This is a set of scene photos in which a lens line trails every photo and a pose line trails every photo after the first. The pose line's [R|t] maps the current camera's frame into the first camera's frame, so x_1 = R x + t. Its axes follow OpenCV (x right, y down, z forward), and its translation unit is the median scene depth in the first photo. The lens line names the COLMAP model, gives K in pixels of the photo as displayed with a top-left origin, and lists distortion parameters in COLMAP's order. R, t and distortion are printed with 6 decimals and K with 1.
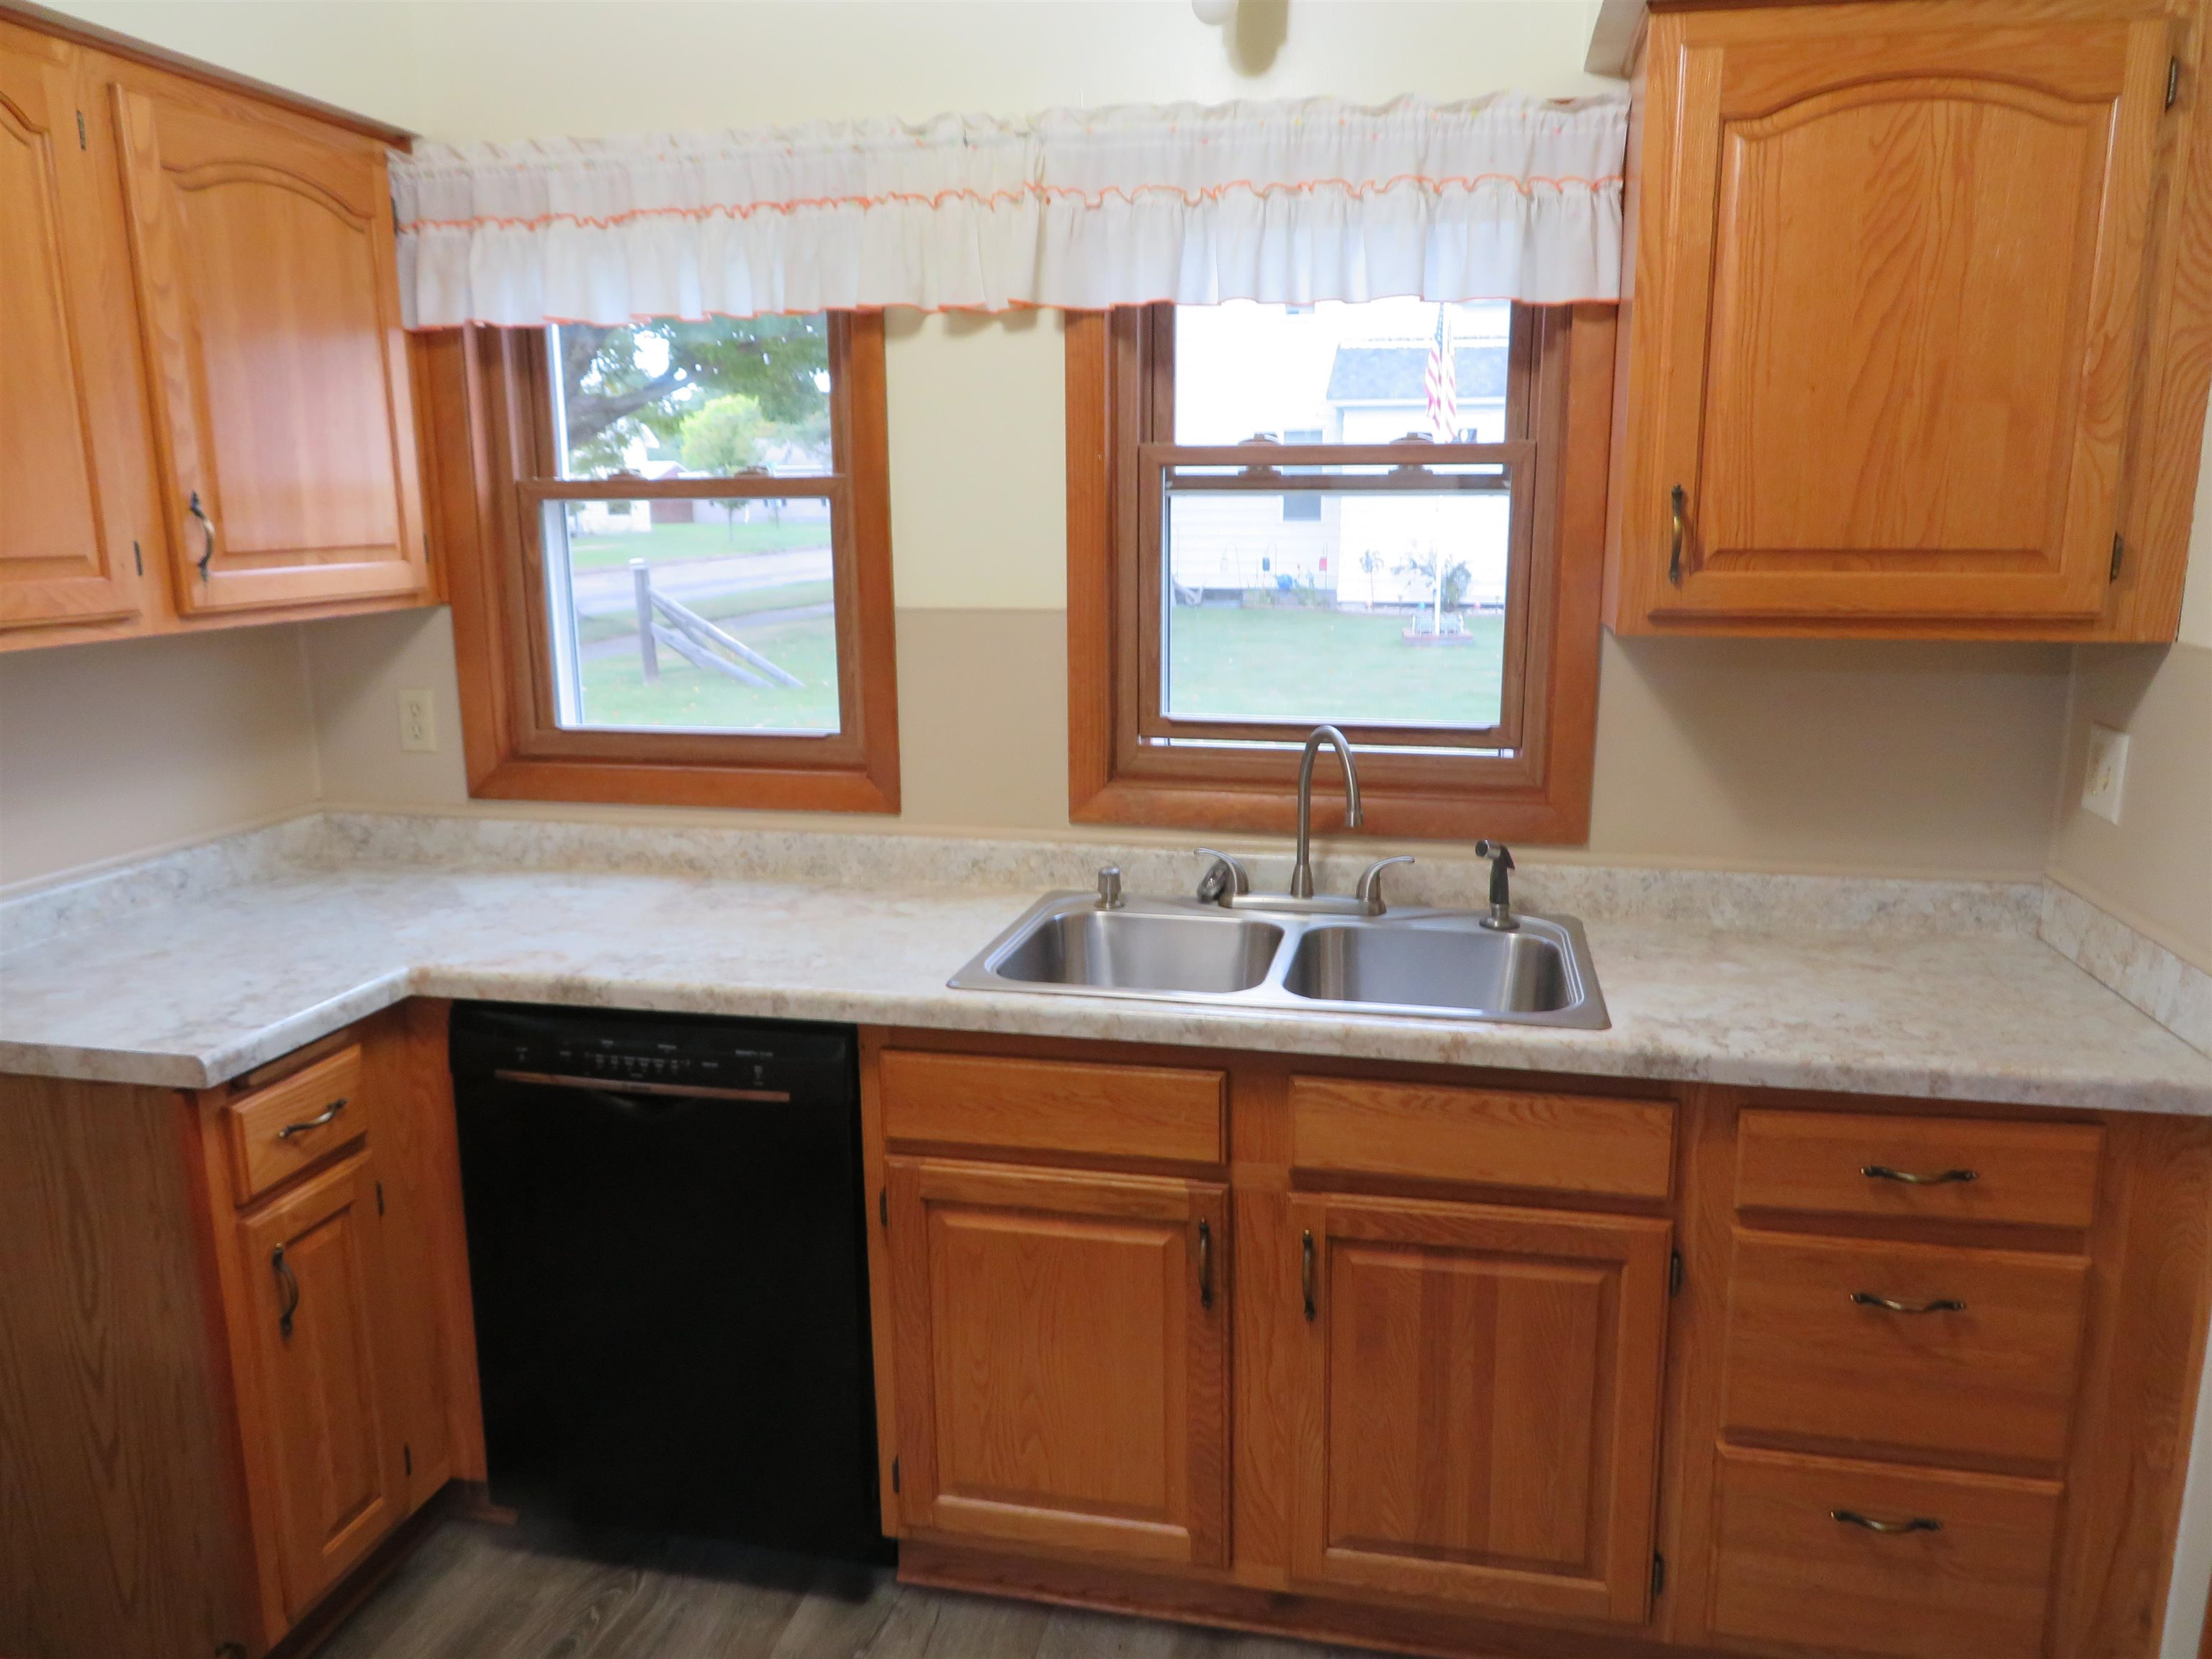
lens RADIAL K [[1587.5, 0, 1104.3], [0, 1587.5, 827.8], [0, 0, 1]] dist [-0.010769, 0.008703]
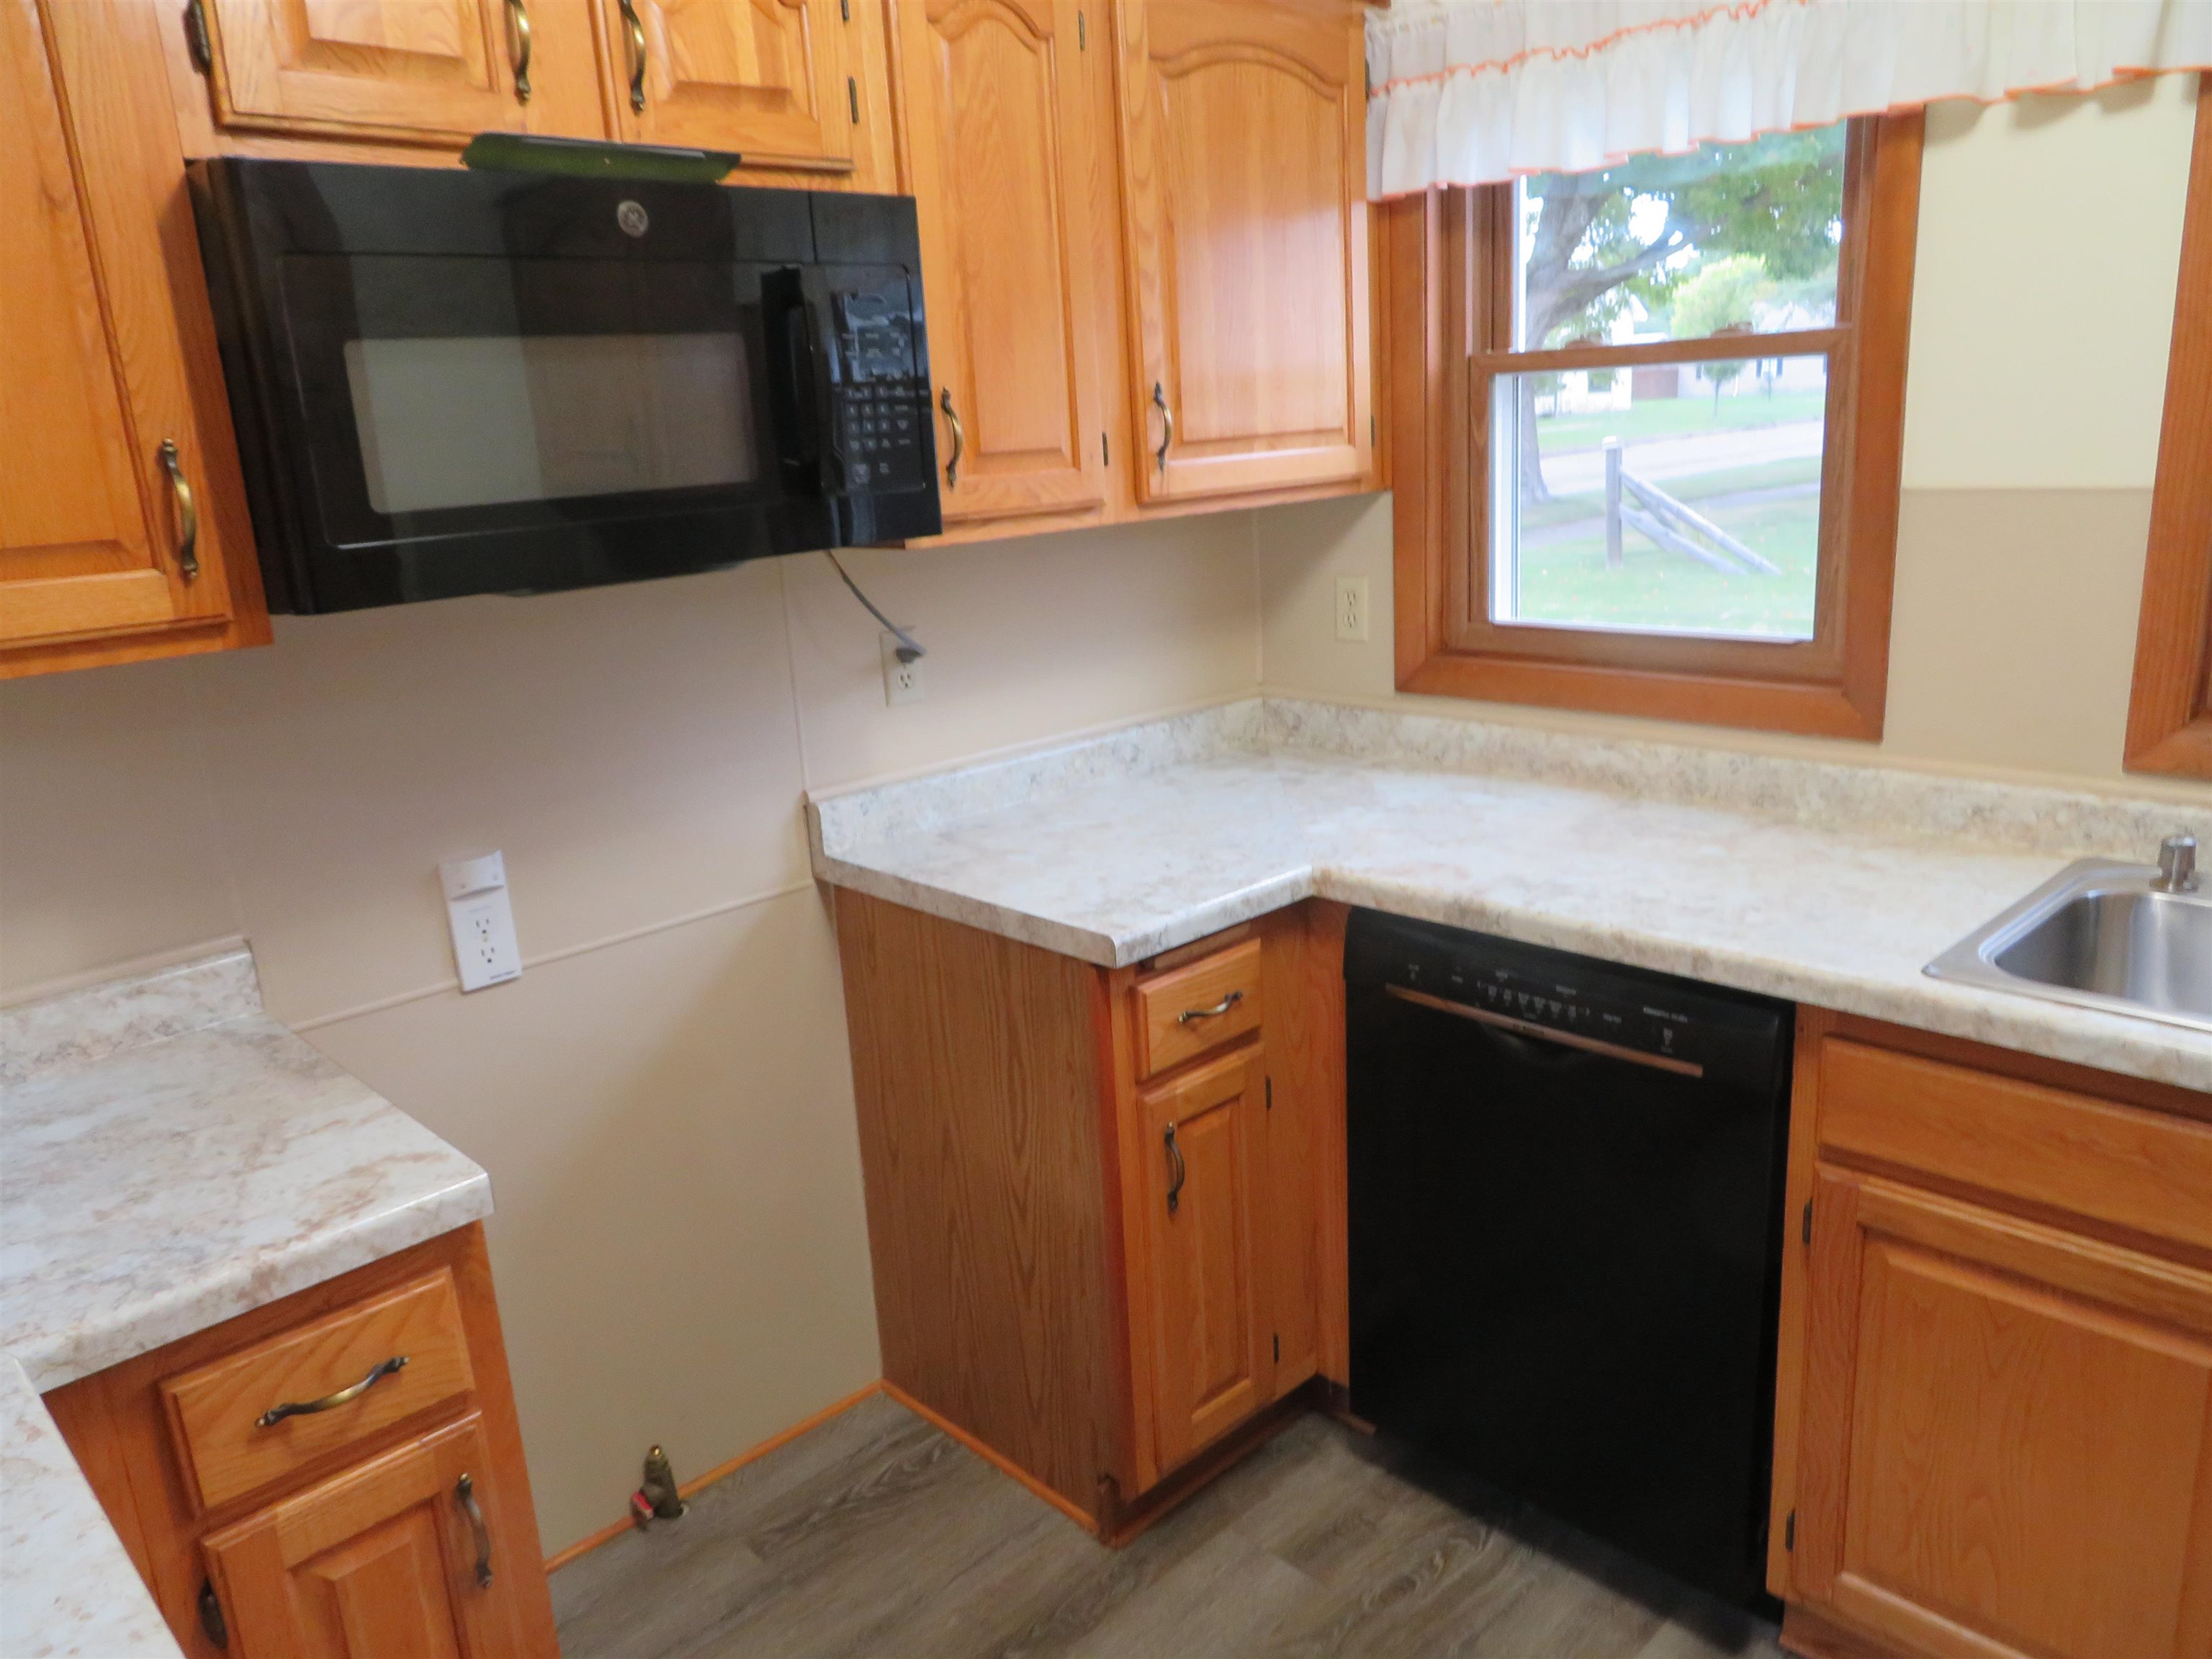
lens RADIAL K [[1587.5, 0, 1104.3], [0, 1587.5, 827.8], [0, 0, 1]] dist [-0.010769, 0.008703]
pose [[0.832978, 0.102865, -0.543660, -0.015432], [-0.062930, 0.993804, 0.091616, -0.016945], [0.549716, -0.042102, 0.834290, 0.109940]]
